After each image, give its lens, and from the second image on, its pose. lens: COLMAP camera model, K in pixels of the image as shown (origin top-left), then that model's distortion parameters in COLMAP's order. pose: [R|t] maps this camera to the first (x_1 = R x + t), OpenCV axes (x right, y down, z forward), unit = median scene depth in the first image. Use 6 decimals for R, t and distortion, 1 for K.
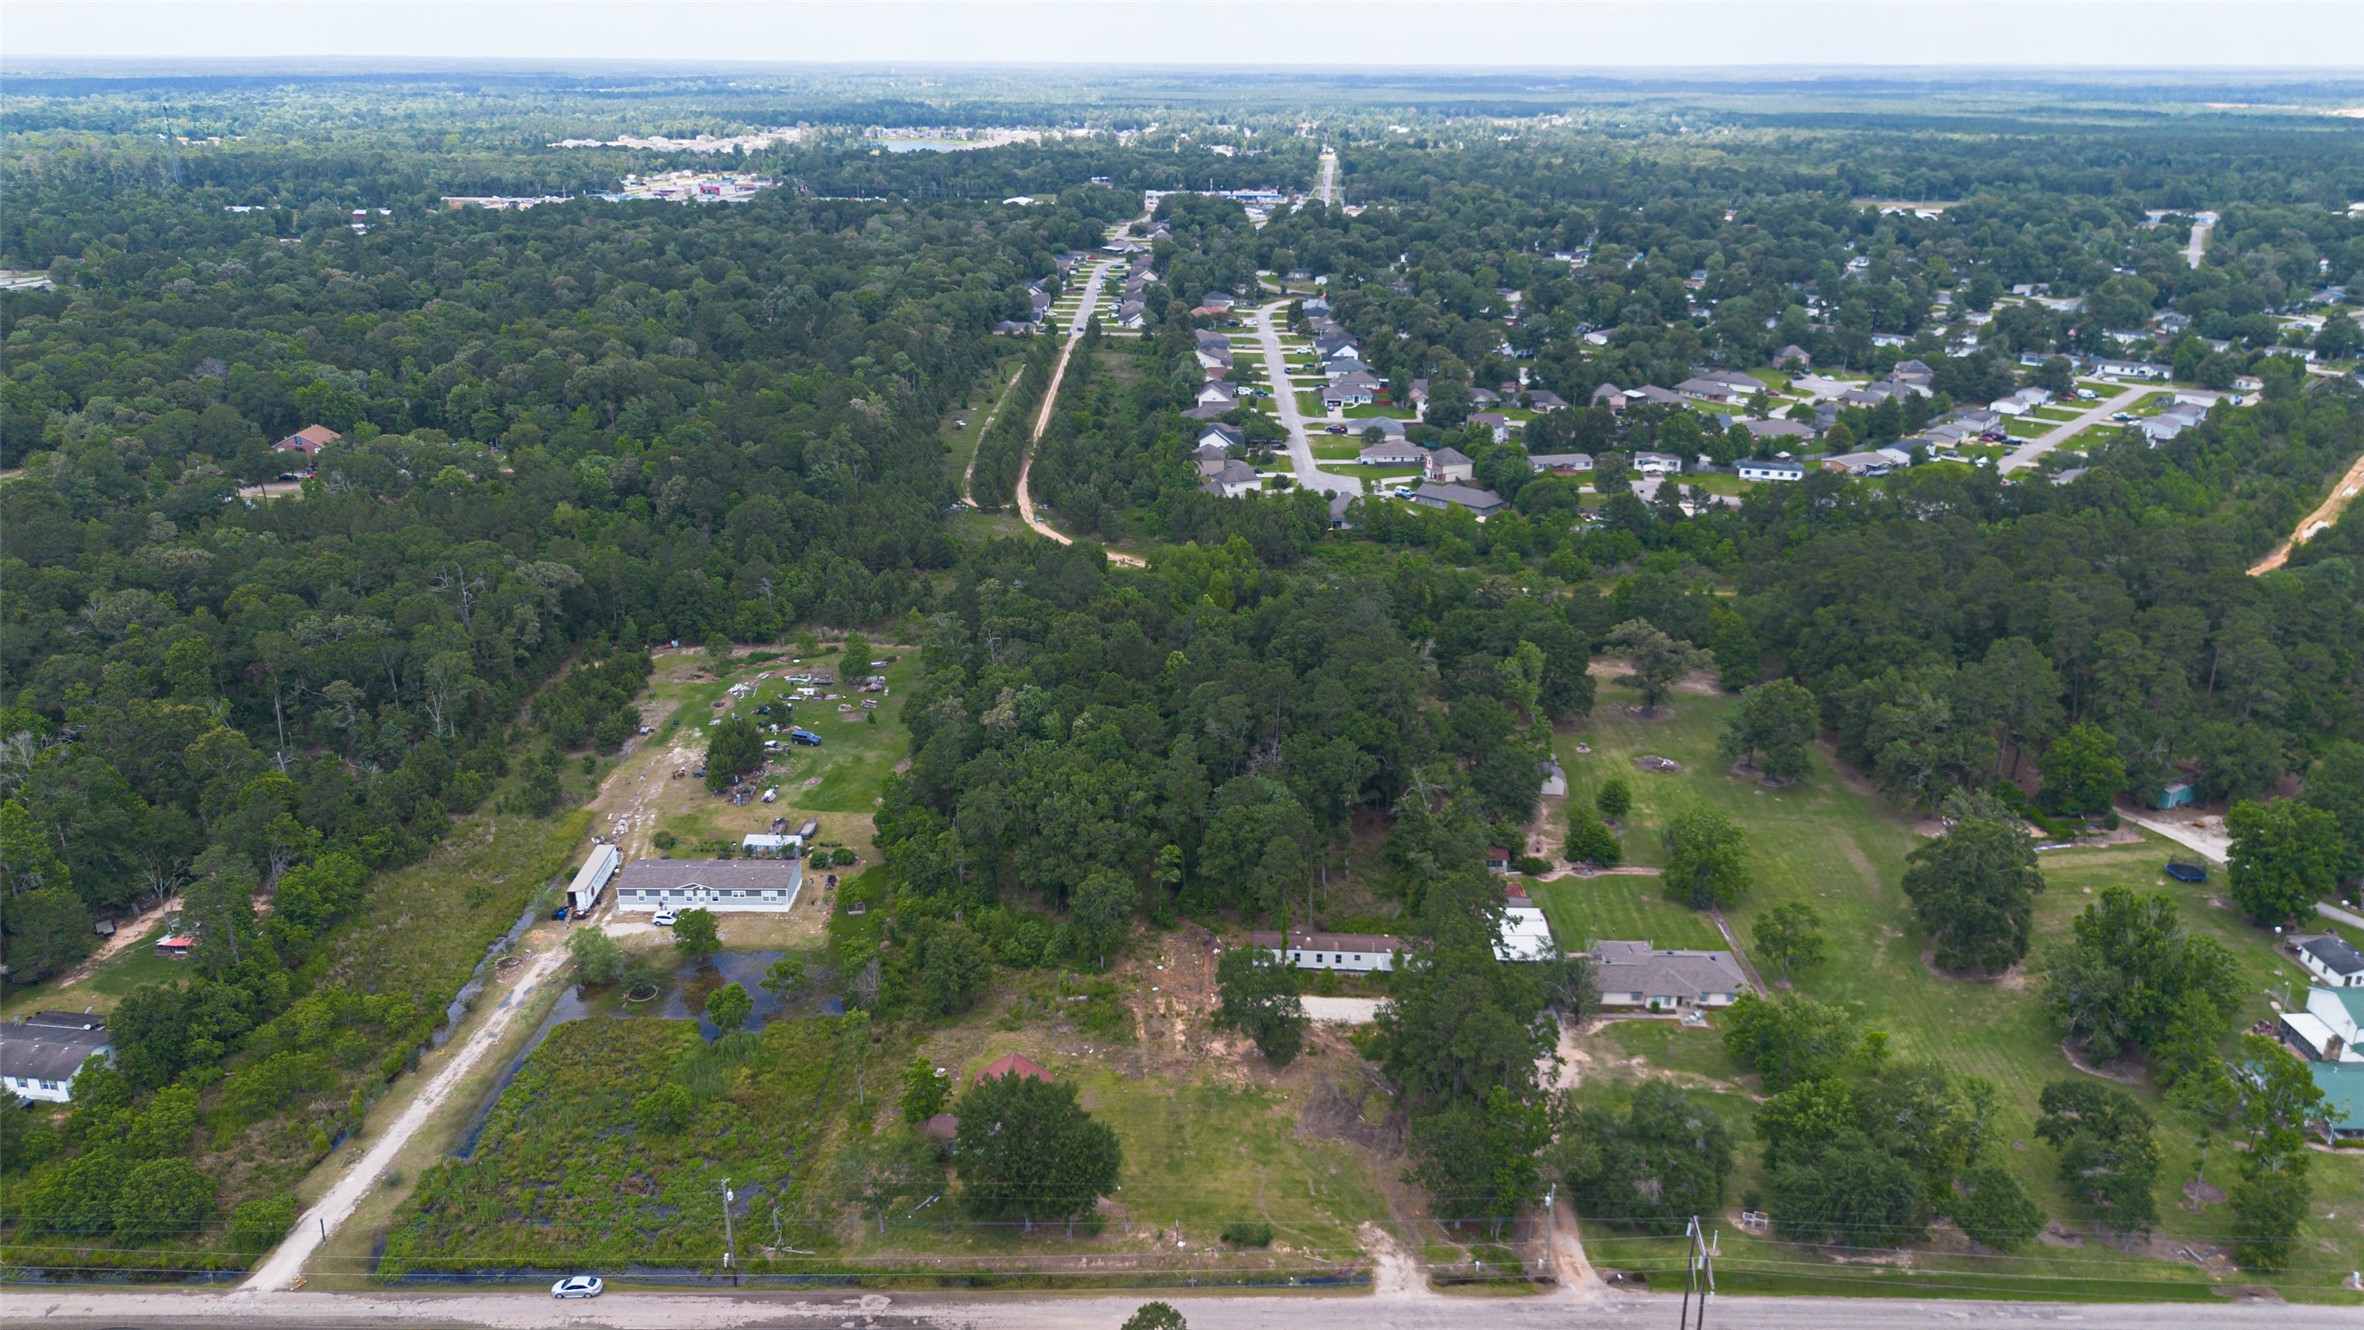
lens RADIAL K [[1687.2, 0, 1180.4], [0, 1687.2, 663.3], [0, 0, 1]] dist [0.058812, -0.052506]
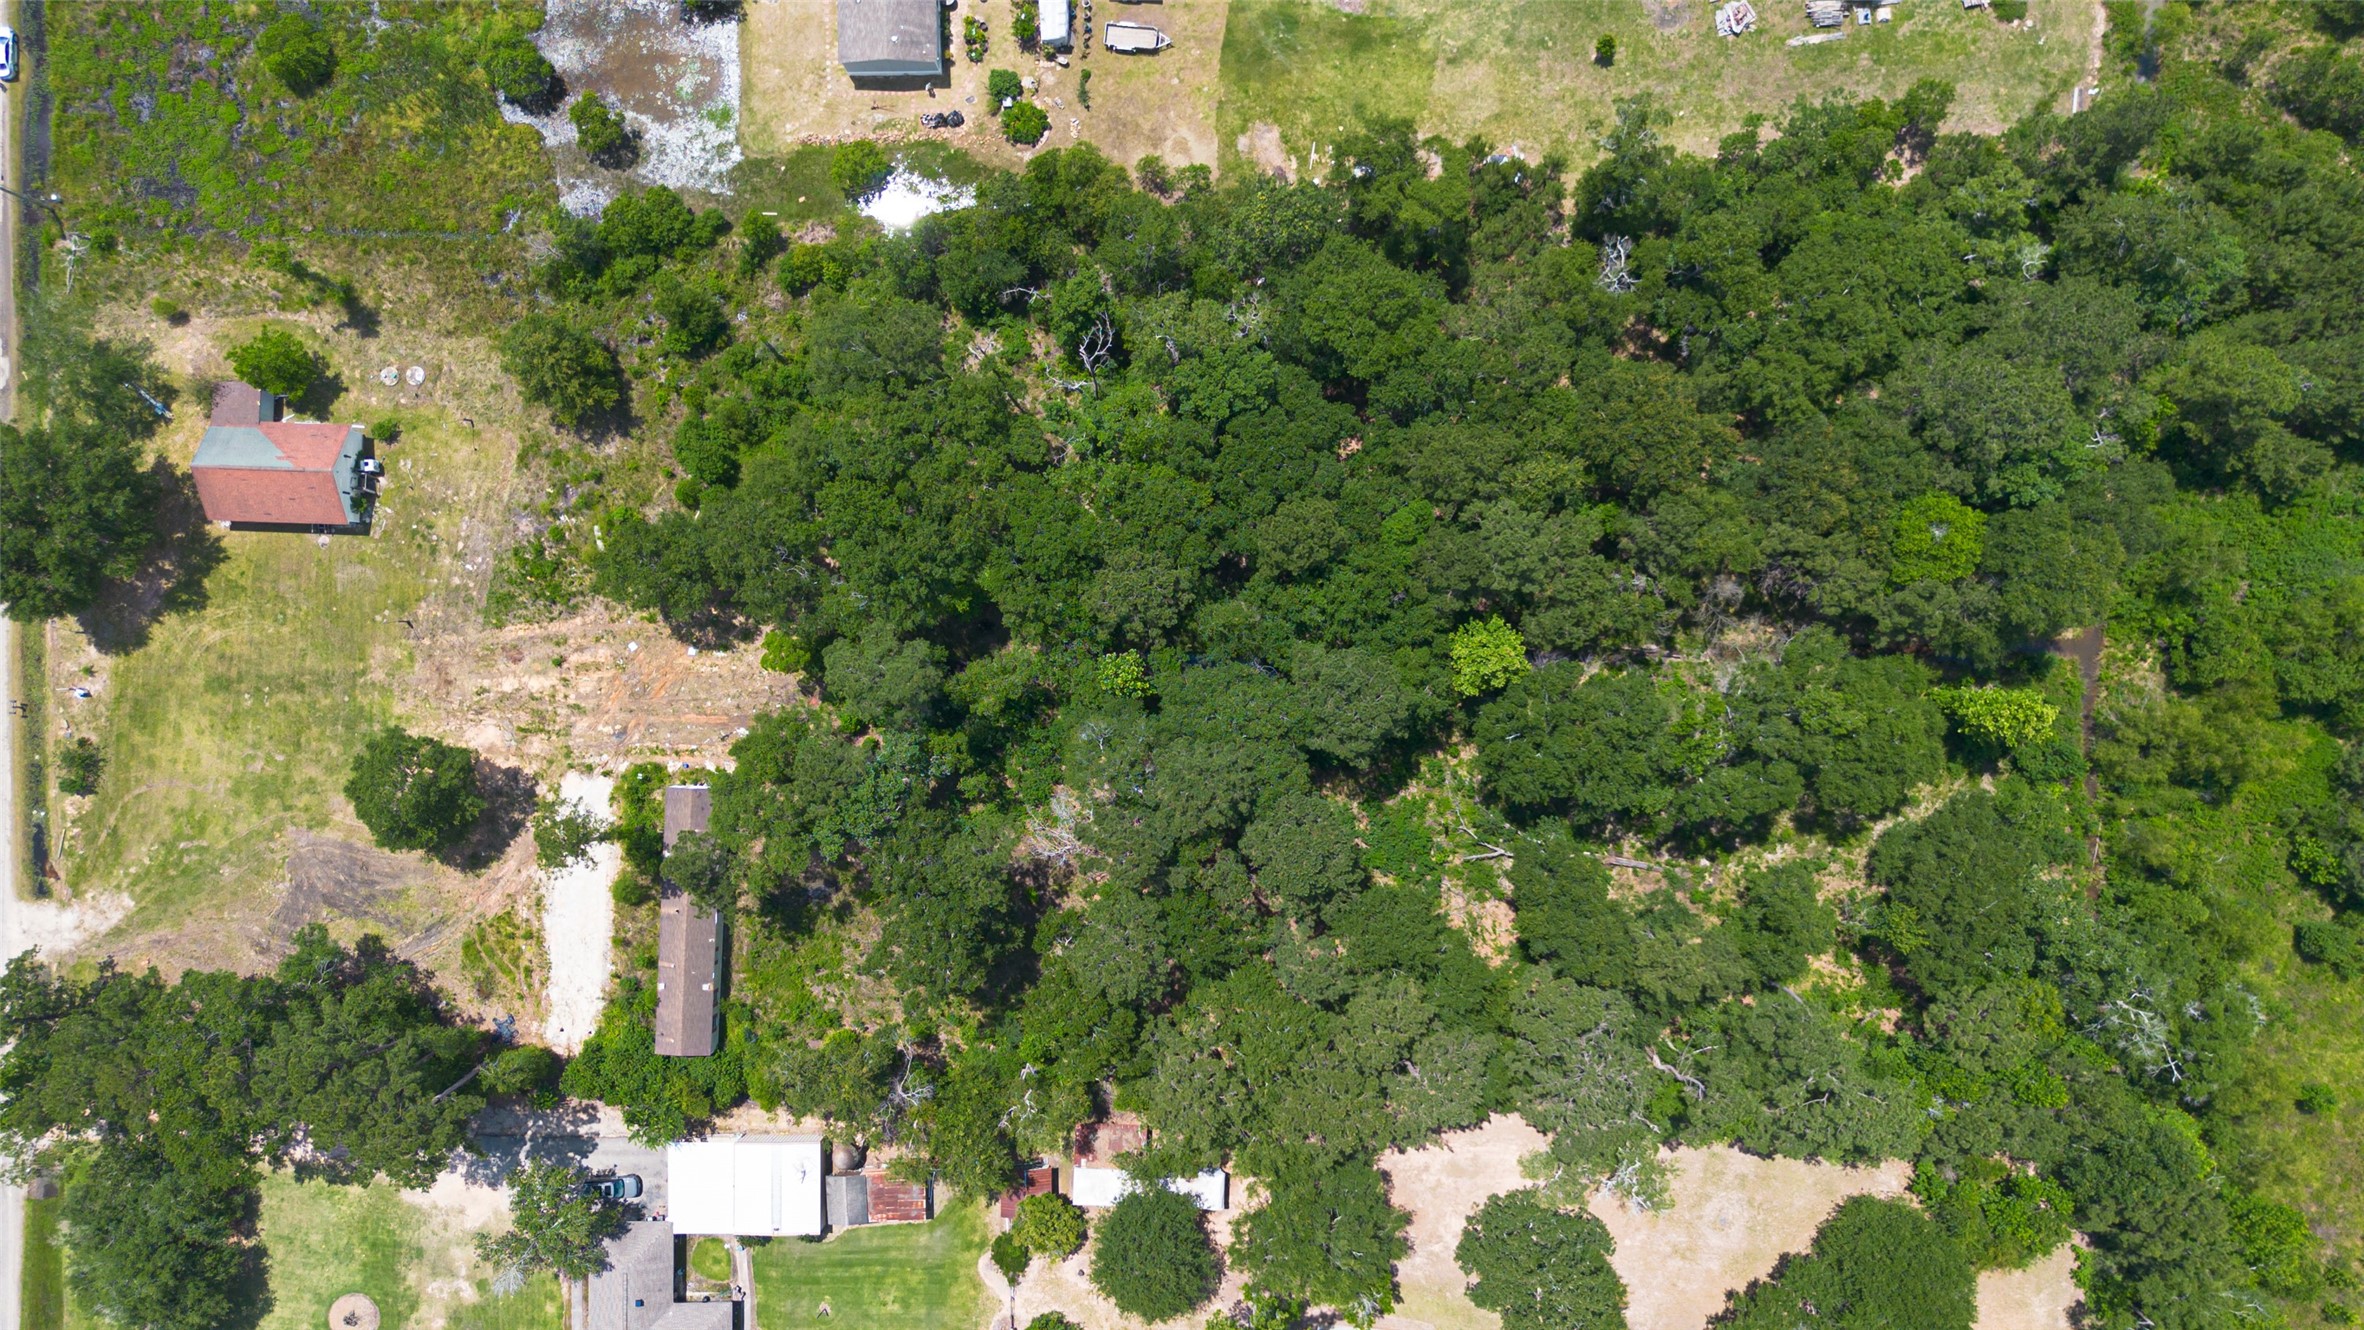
lens RADIAL K [[1687.2, 0, 1183.5], [0, 1687.2, 666.0], [0, 0, 1]] dist [0.058812, -0.052506]
pose [[0.018299, 0.999632, -0.020019, 0.010087], [-0.313513, 0.024749, 0.949261, -0.477566], [0.949407, -0.011094, 0.313851, 0.858076]]
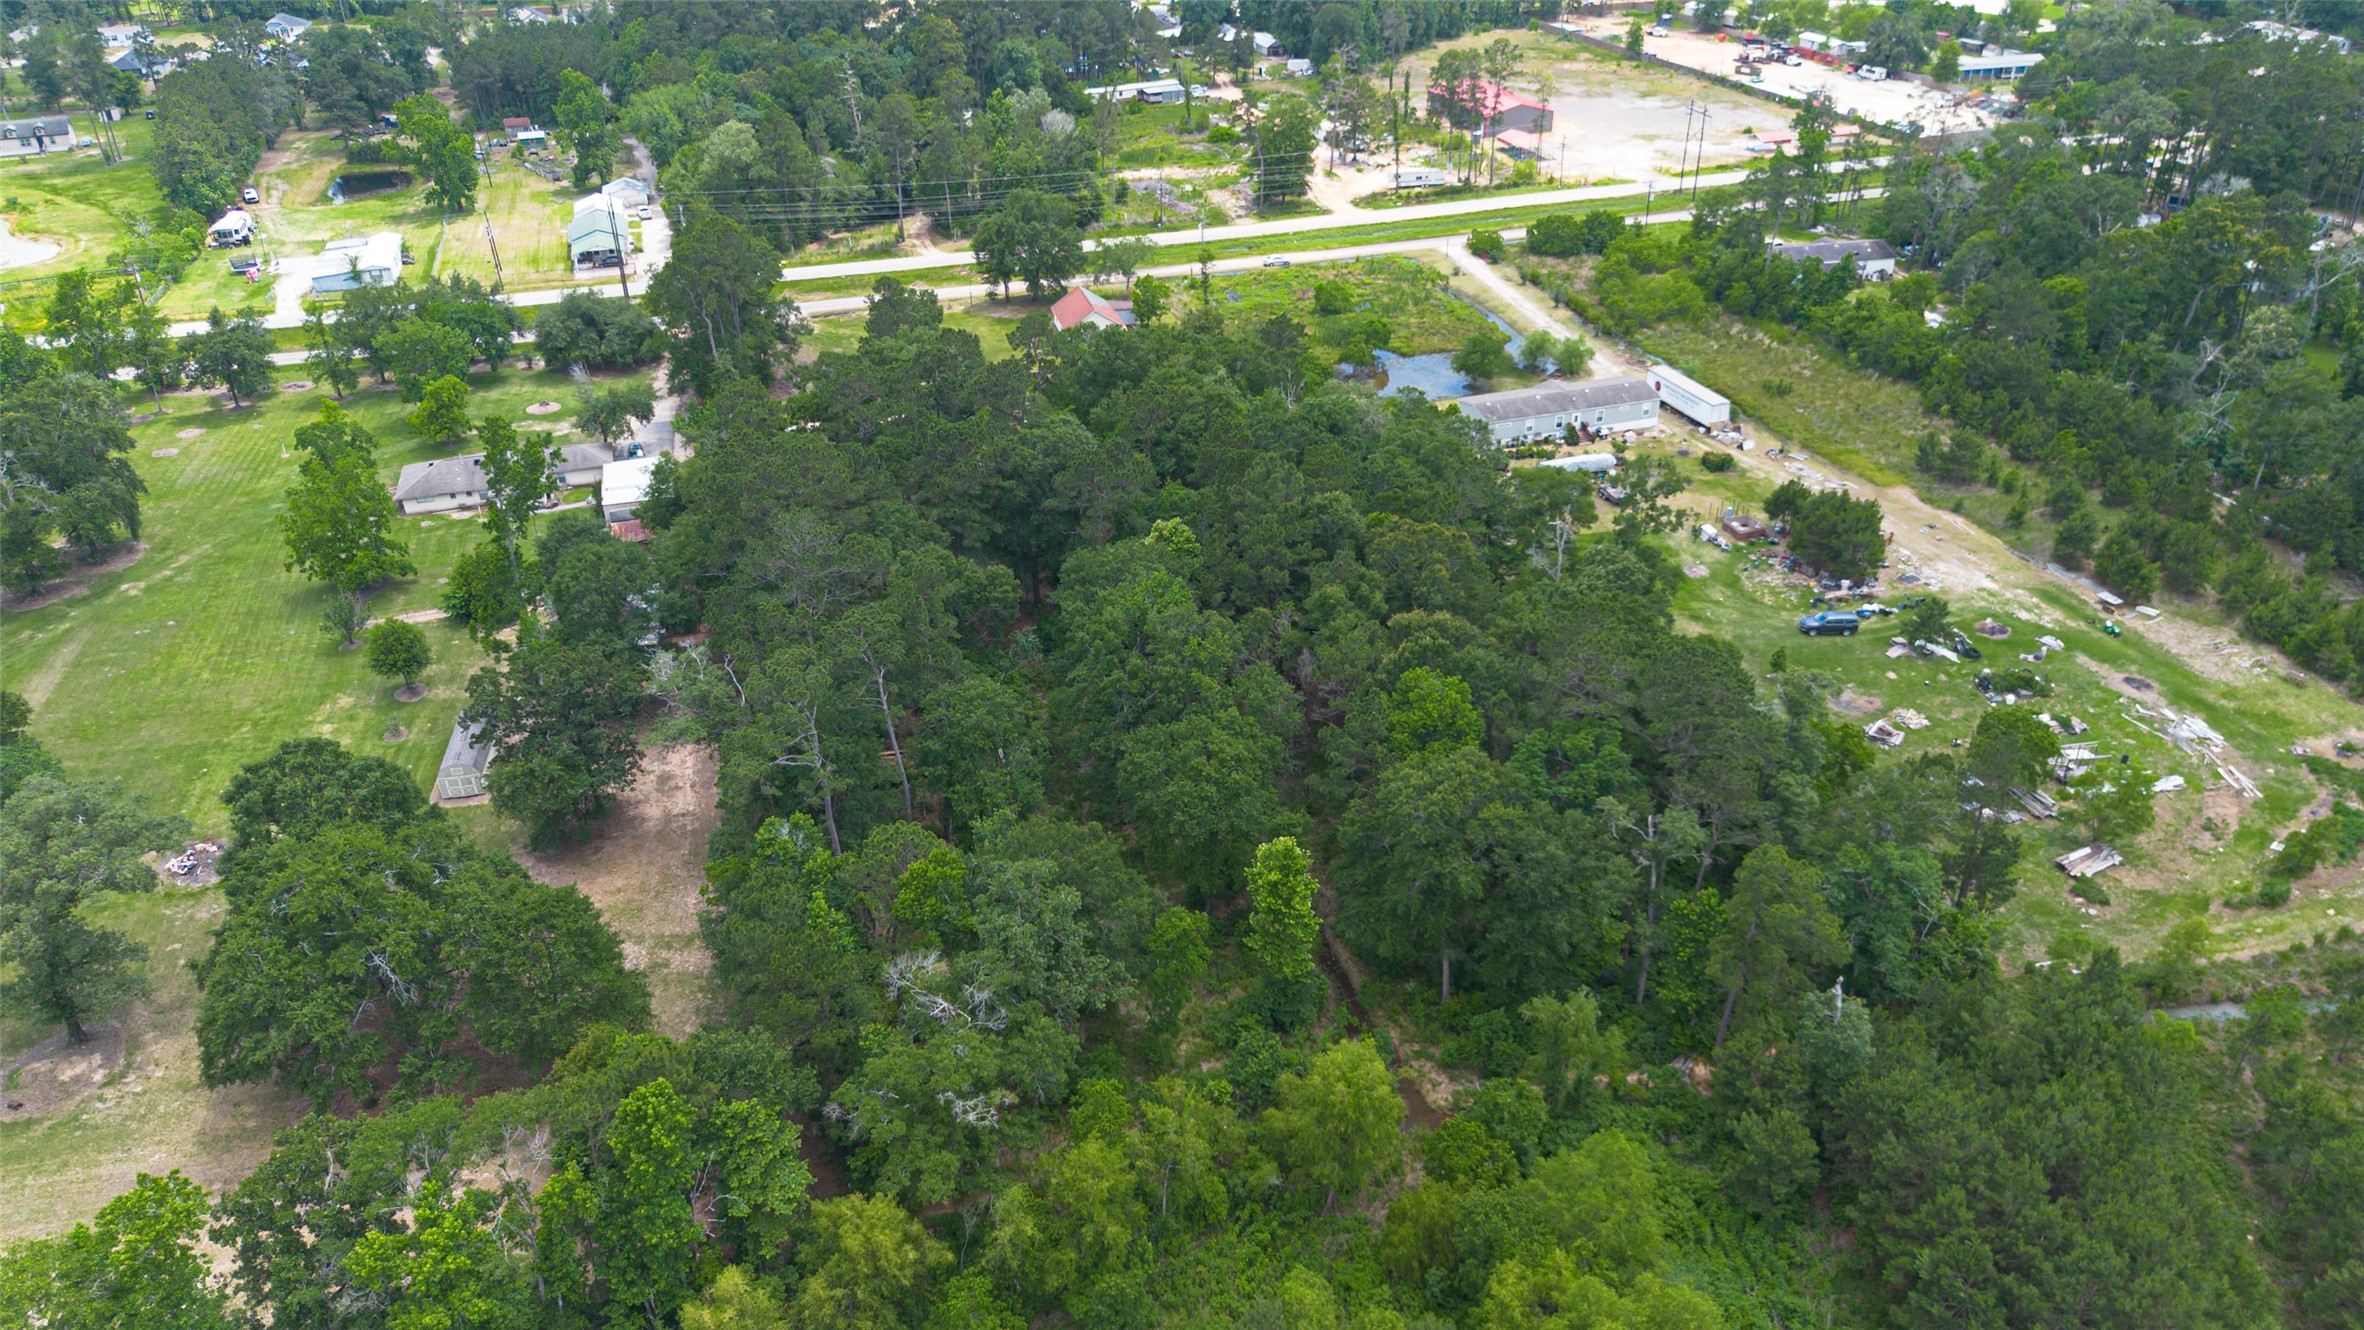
lens RADIAL K [[1687.2, 0, 1194.6], [0, 1687.2, 654.3], [0, 0, 1]] dist [0.058812, -0.052506]
pose [[-0.954193, 0.154275, -0.256349, 0.146790], [-0.090354, 0.668214, 0.738462, -0.403964], [0.285222, 0.727797, -0.623666, 1.517976]]
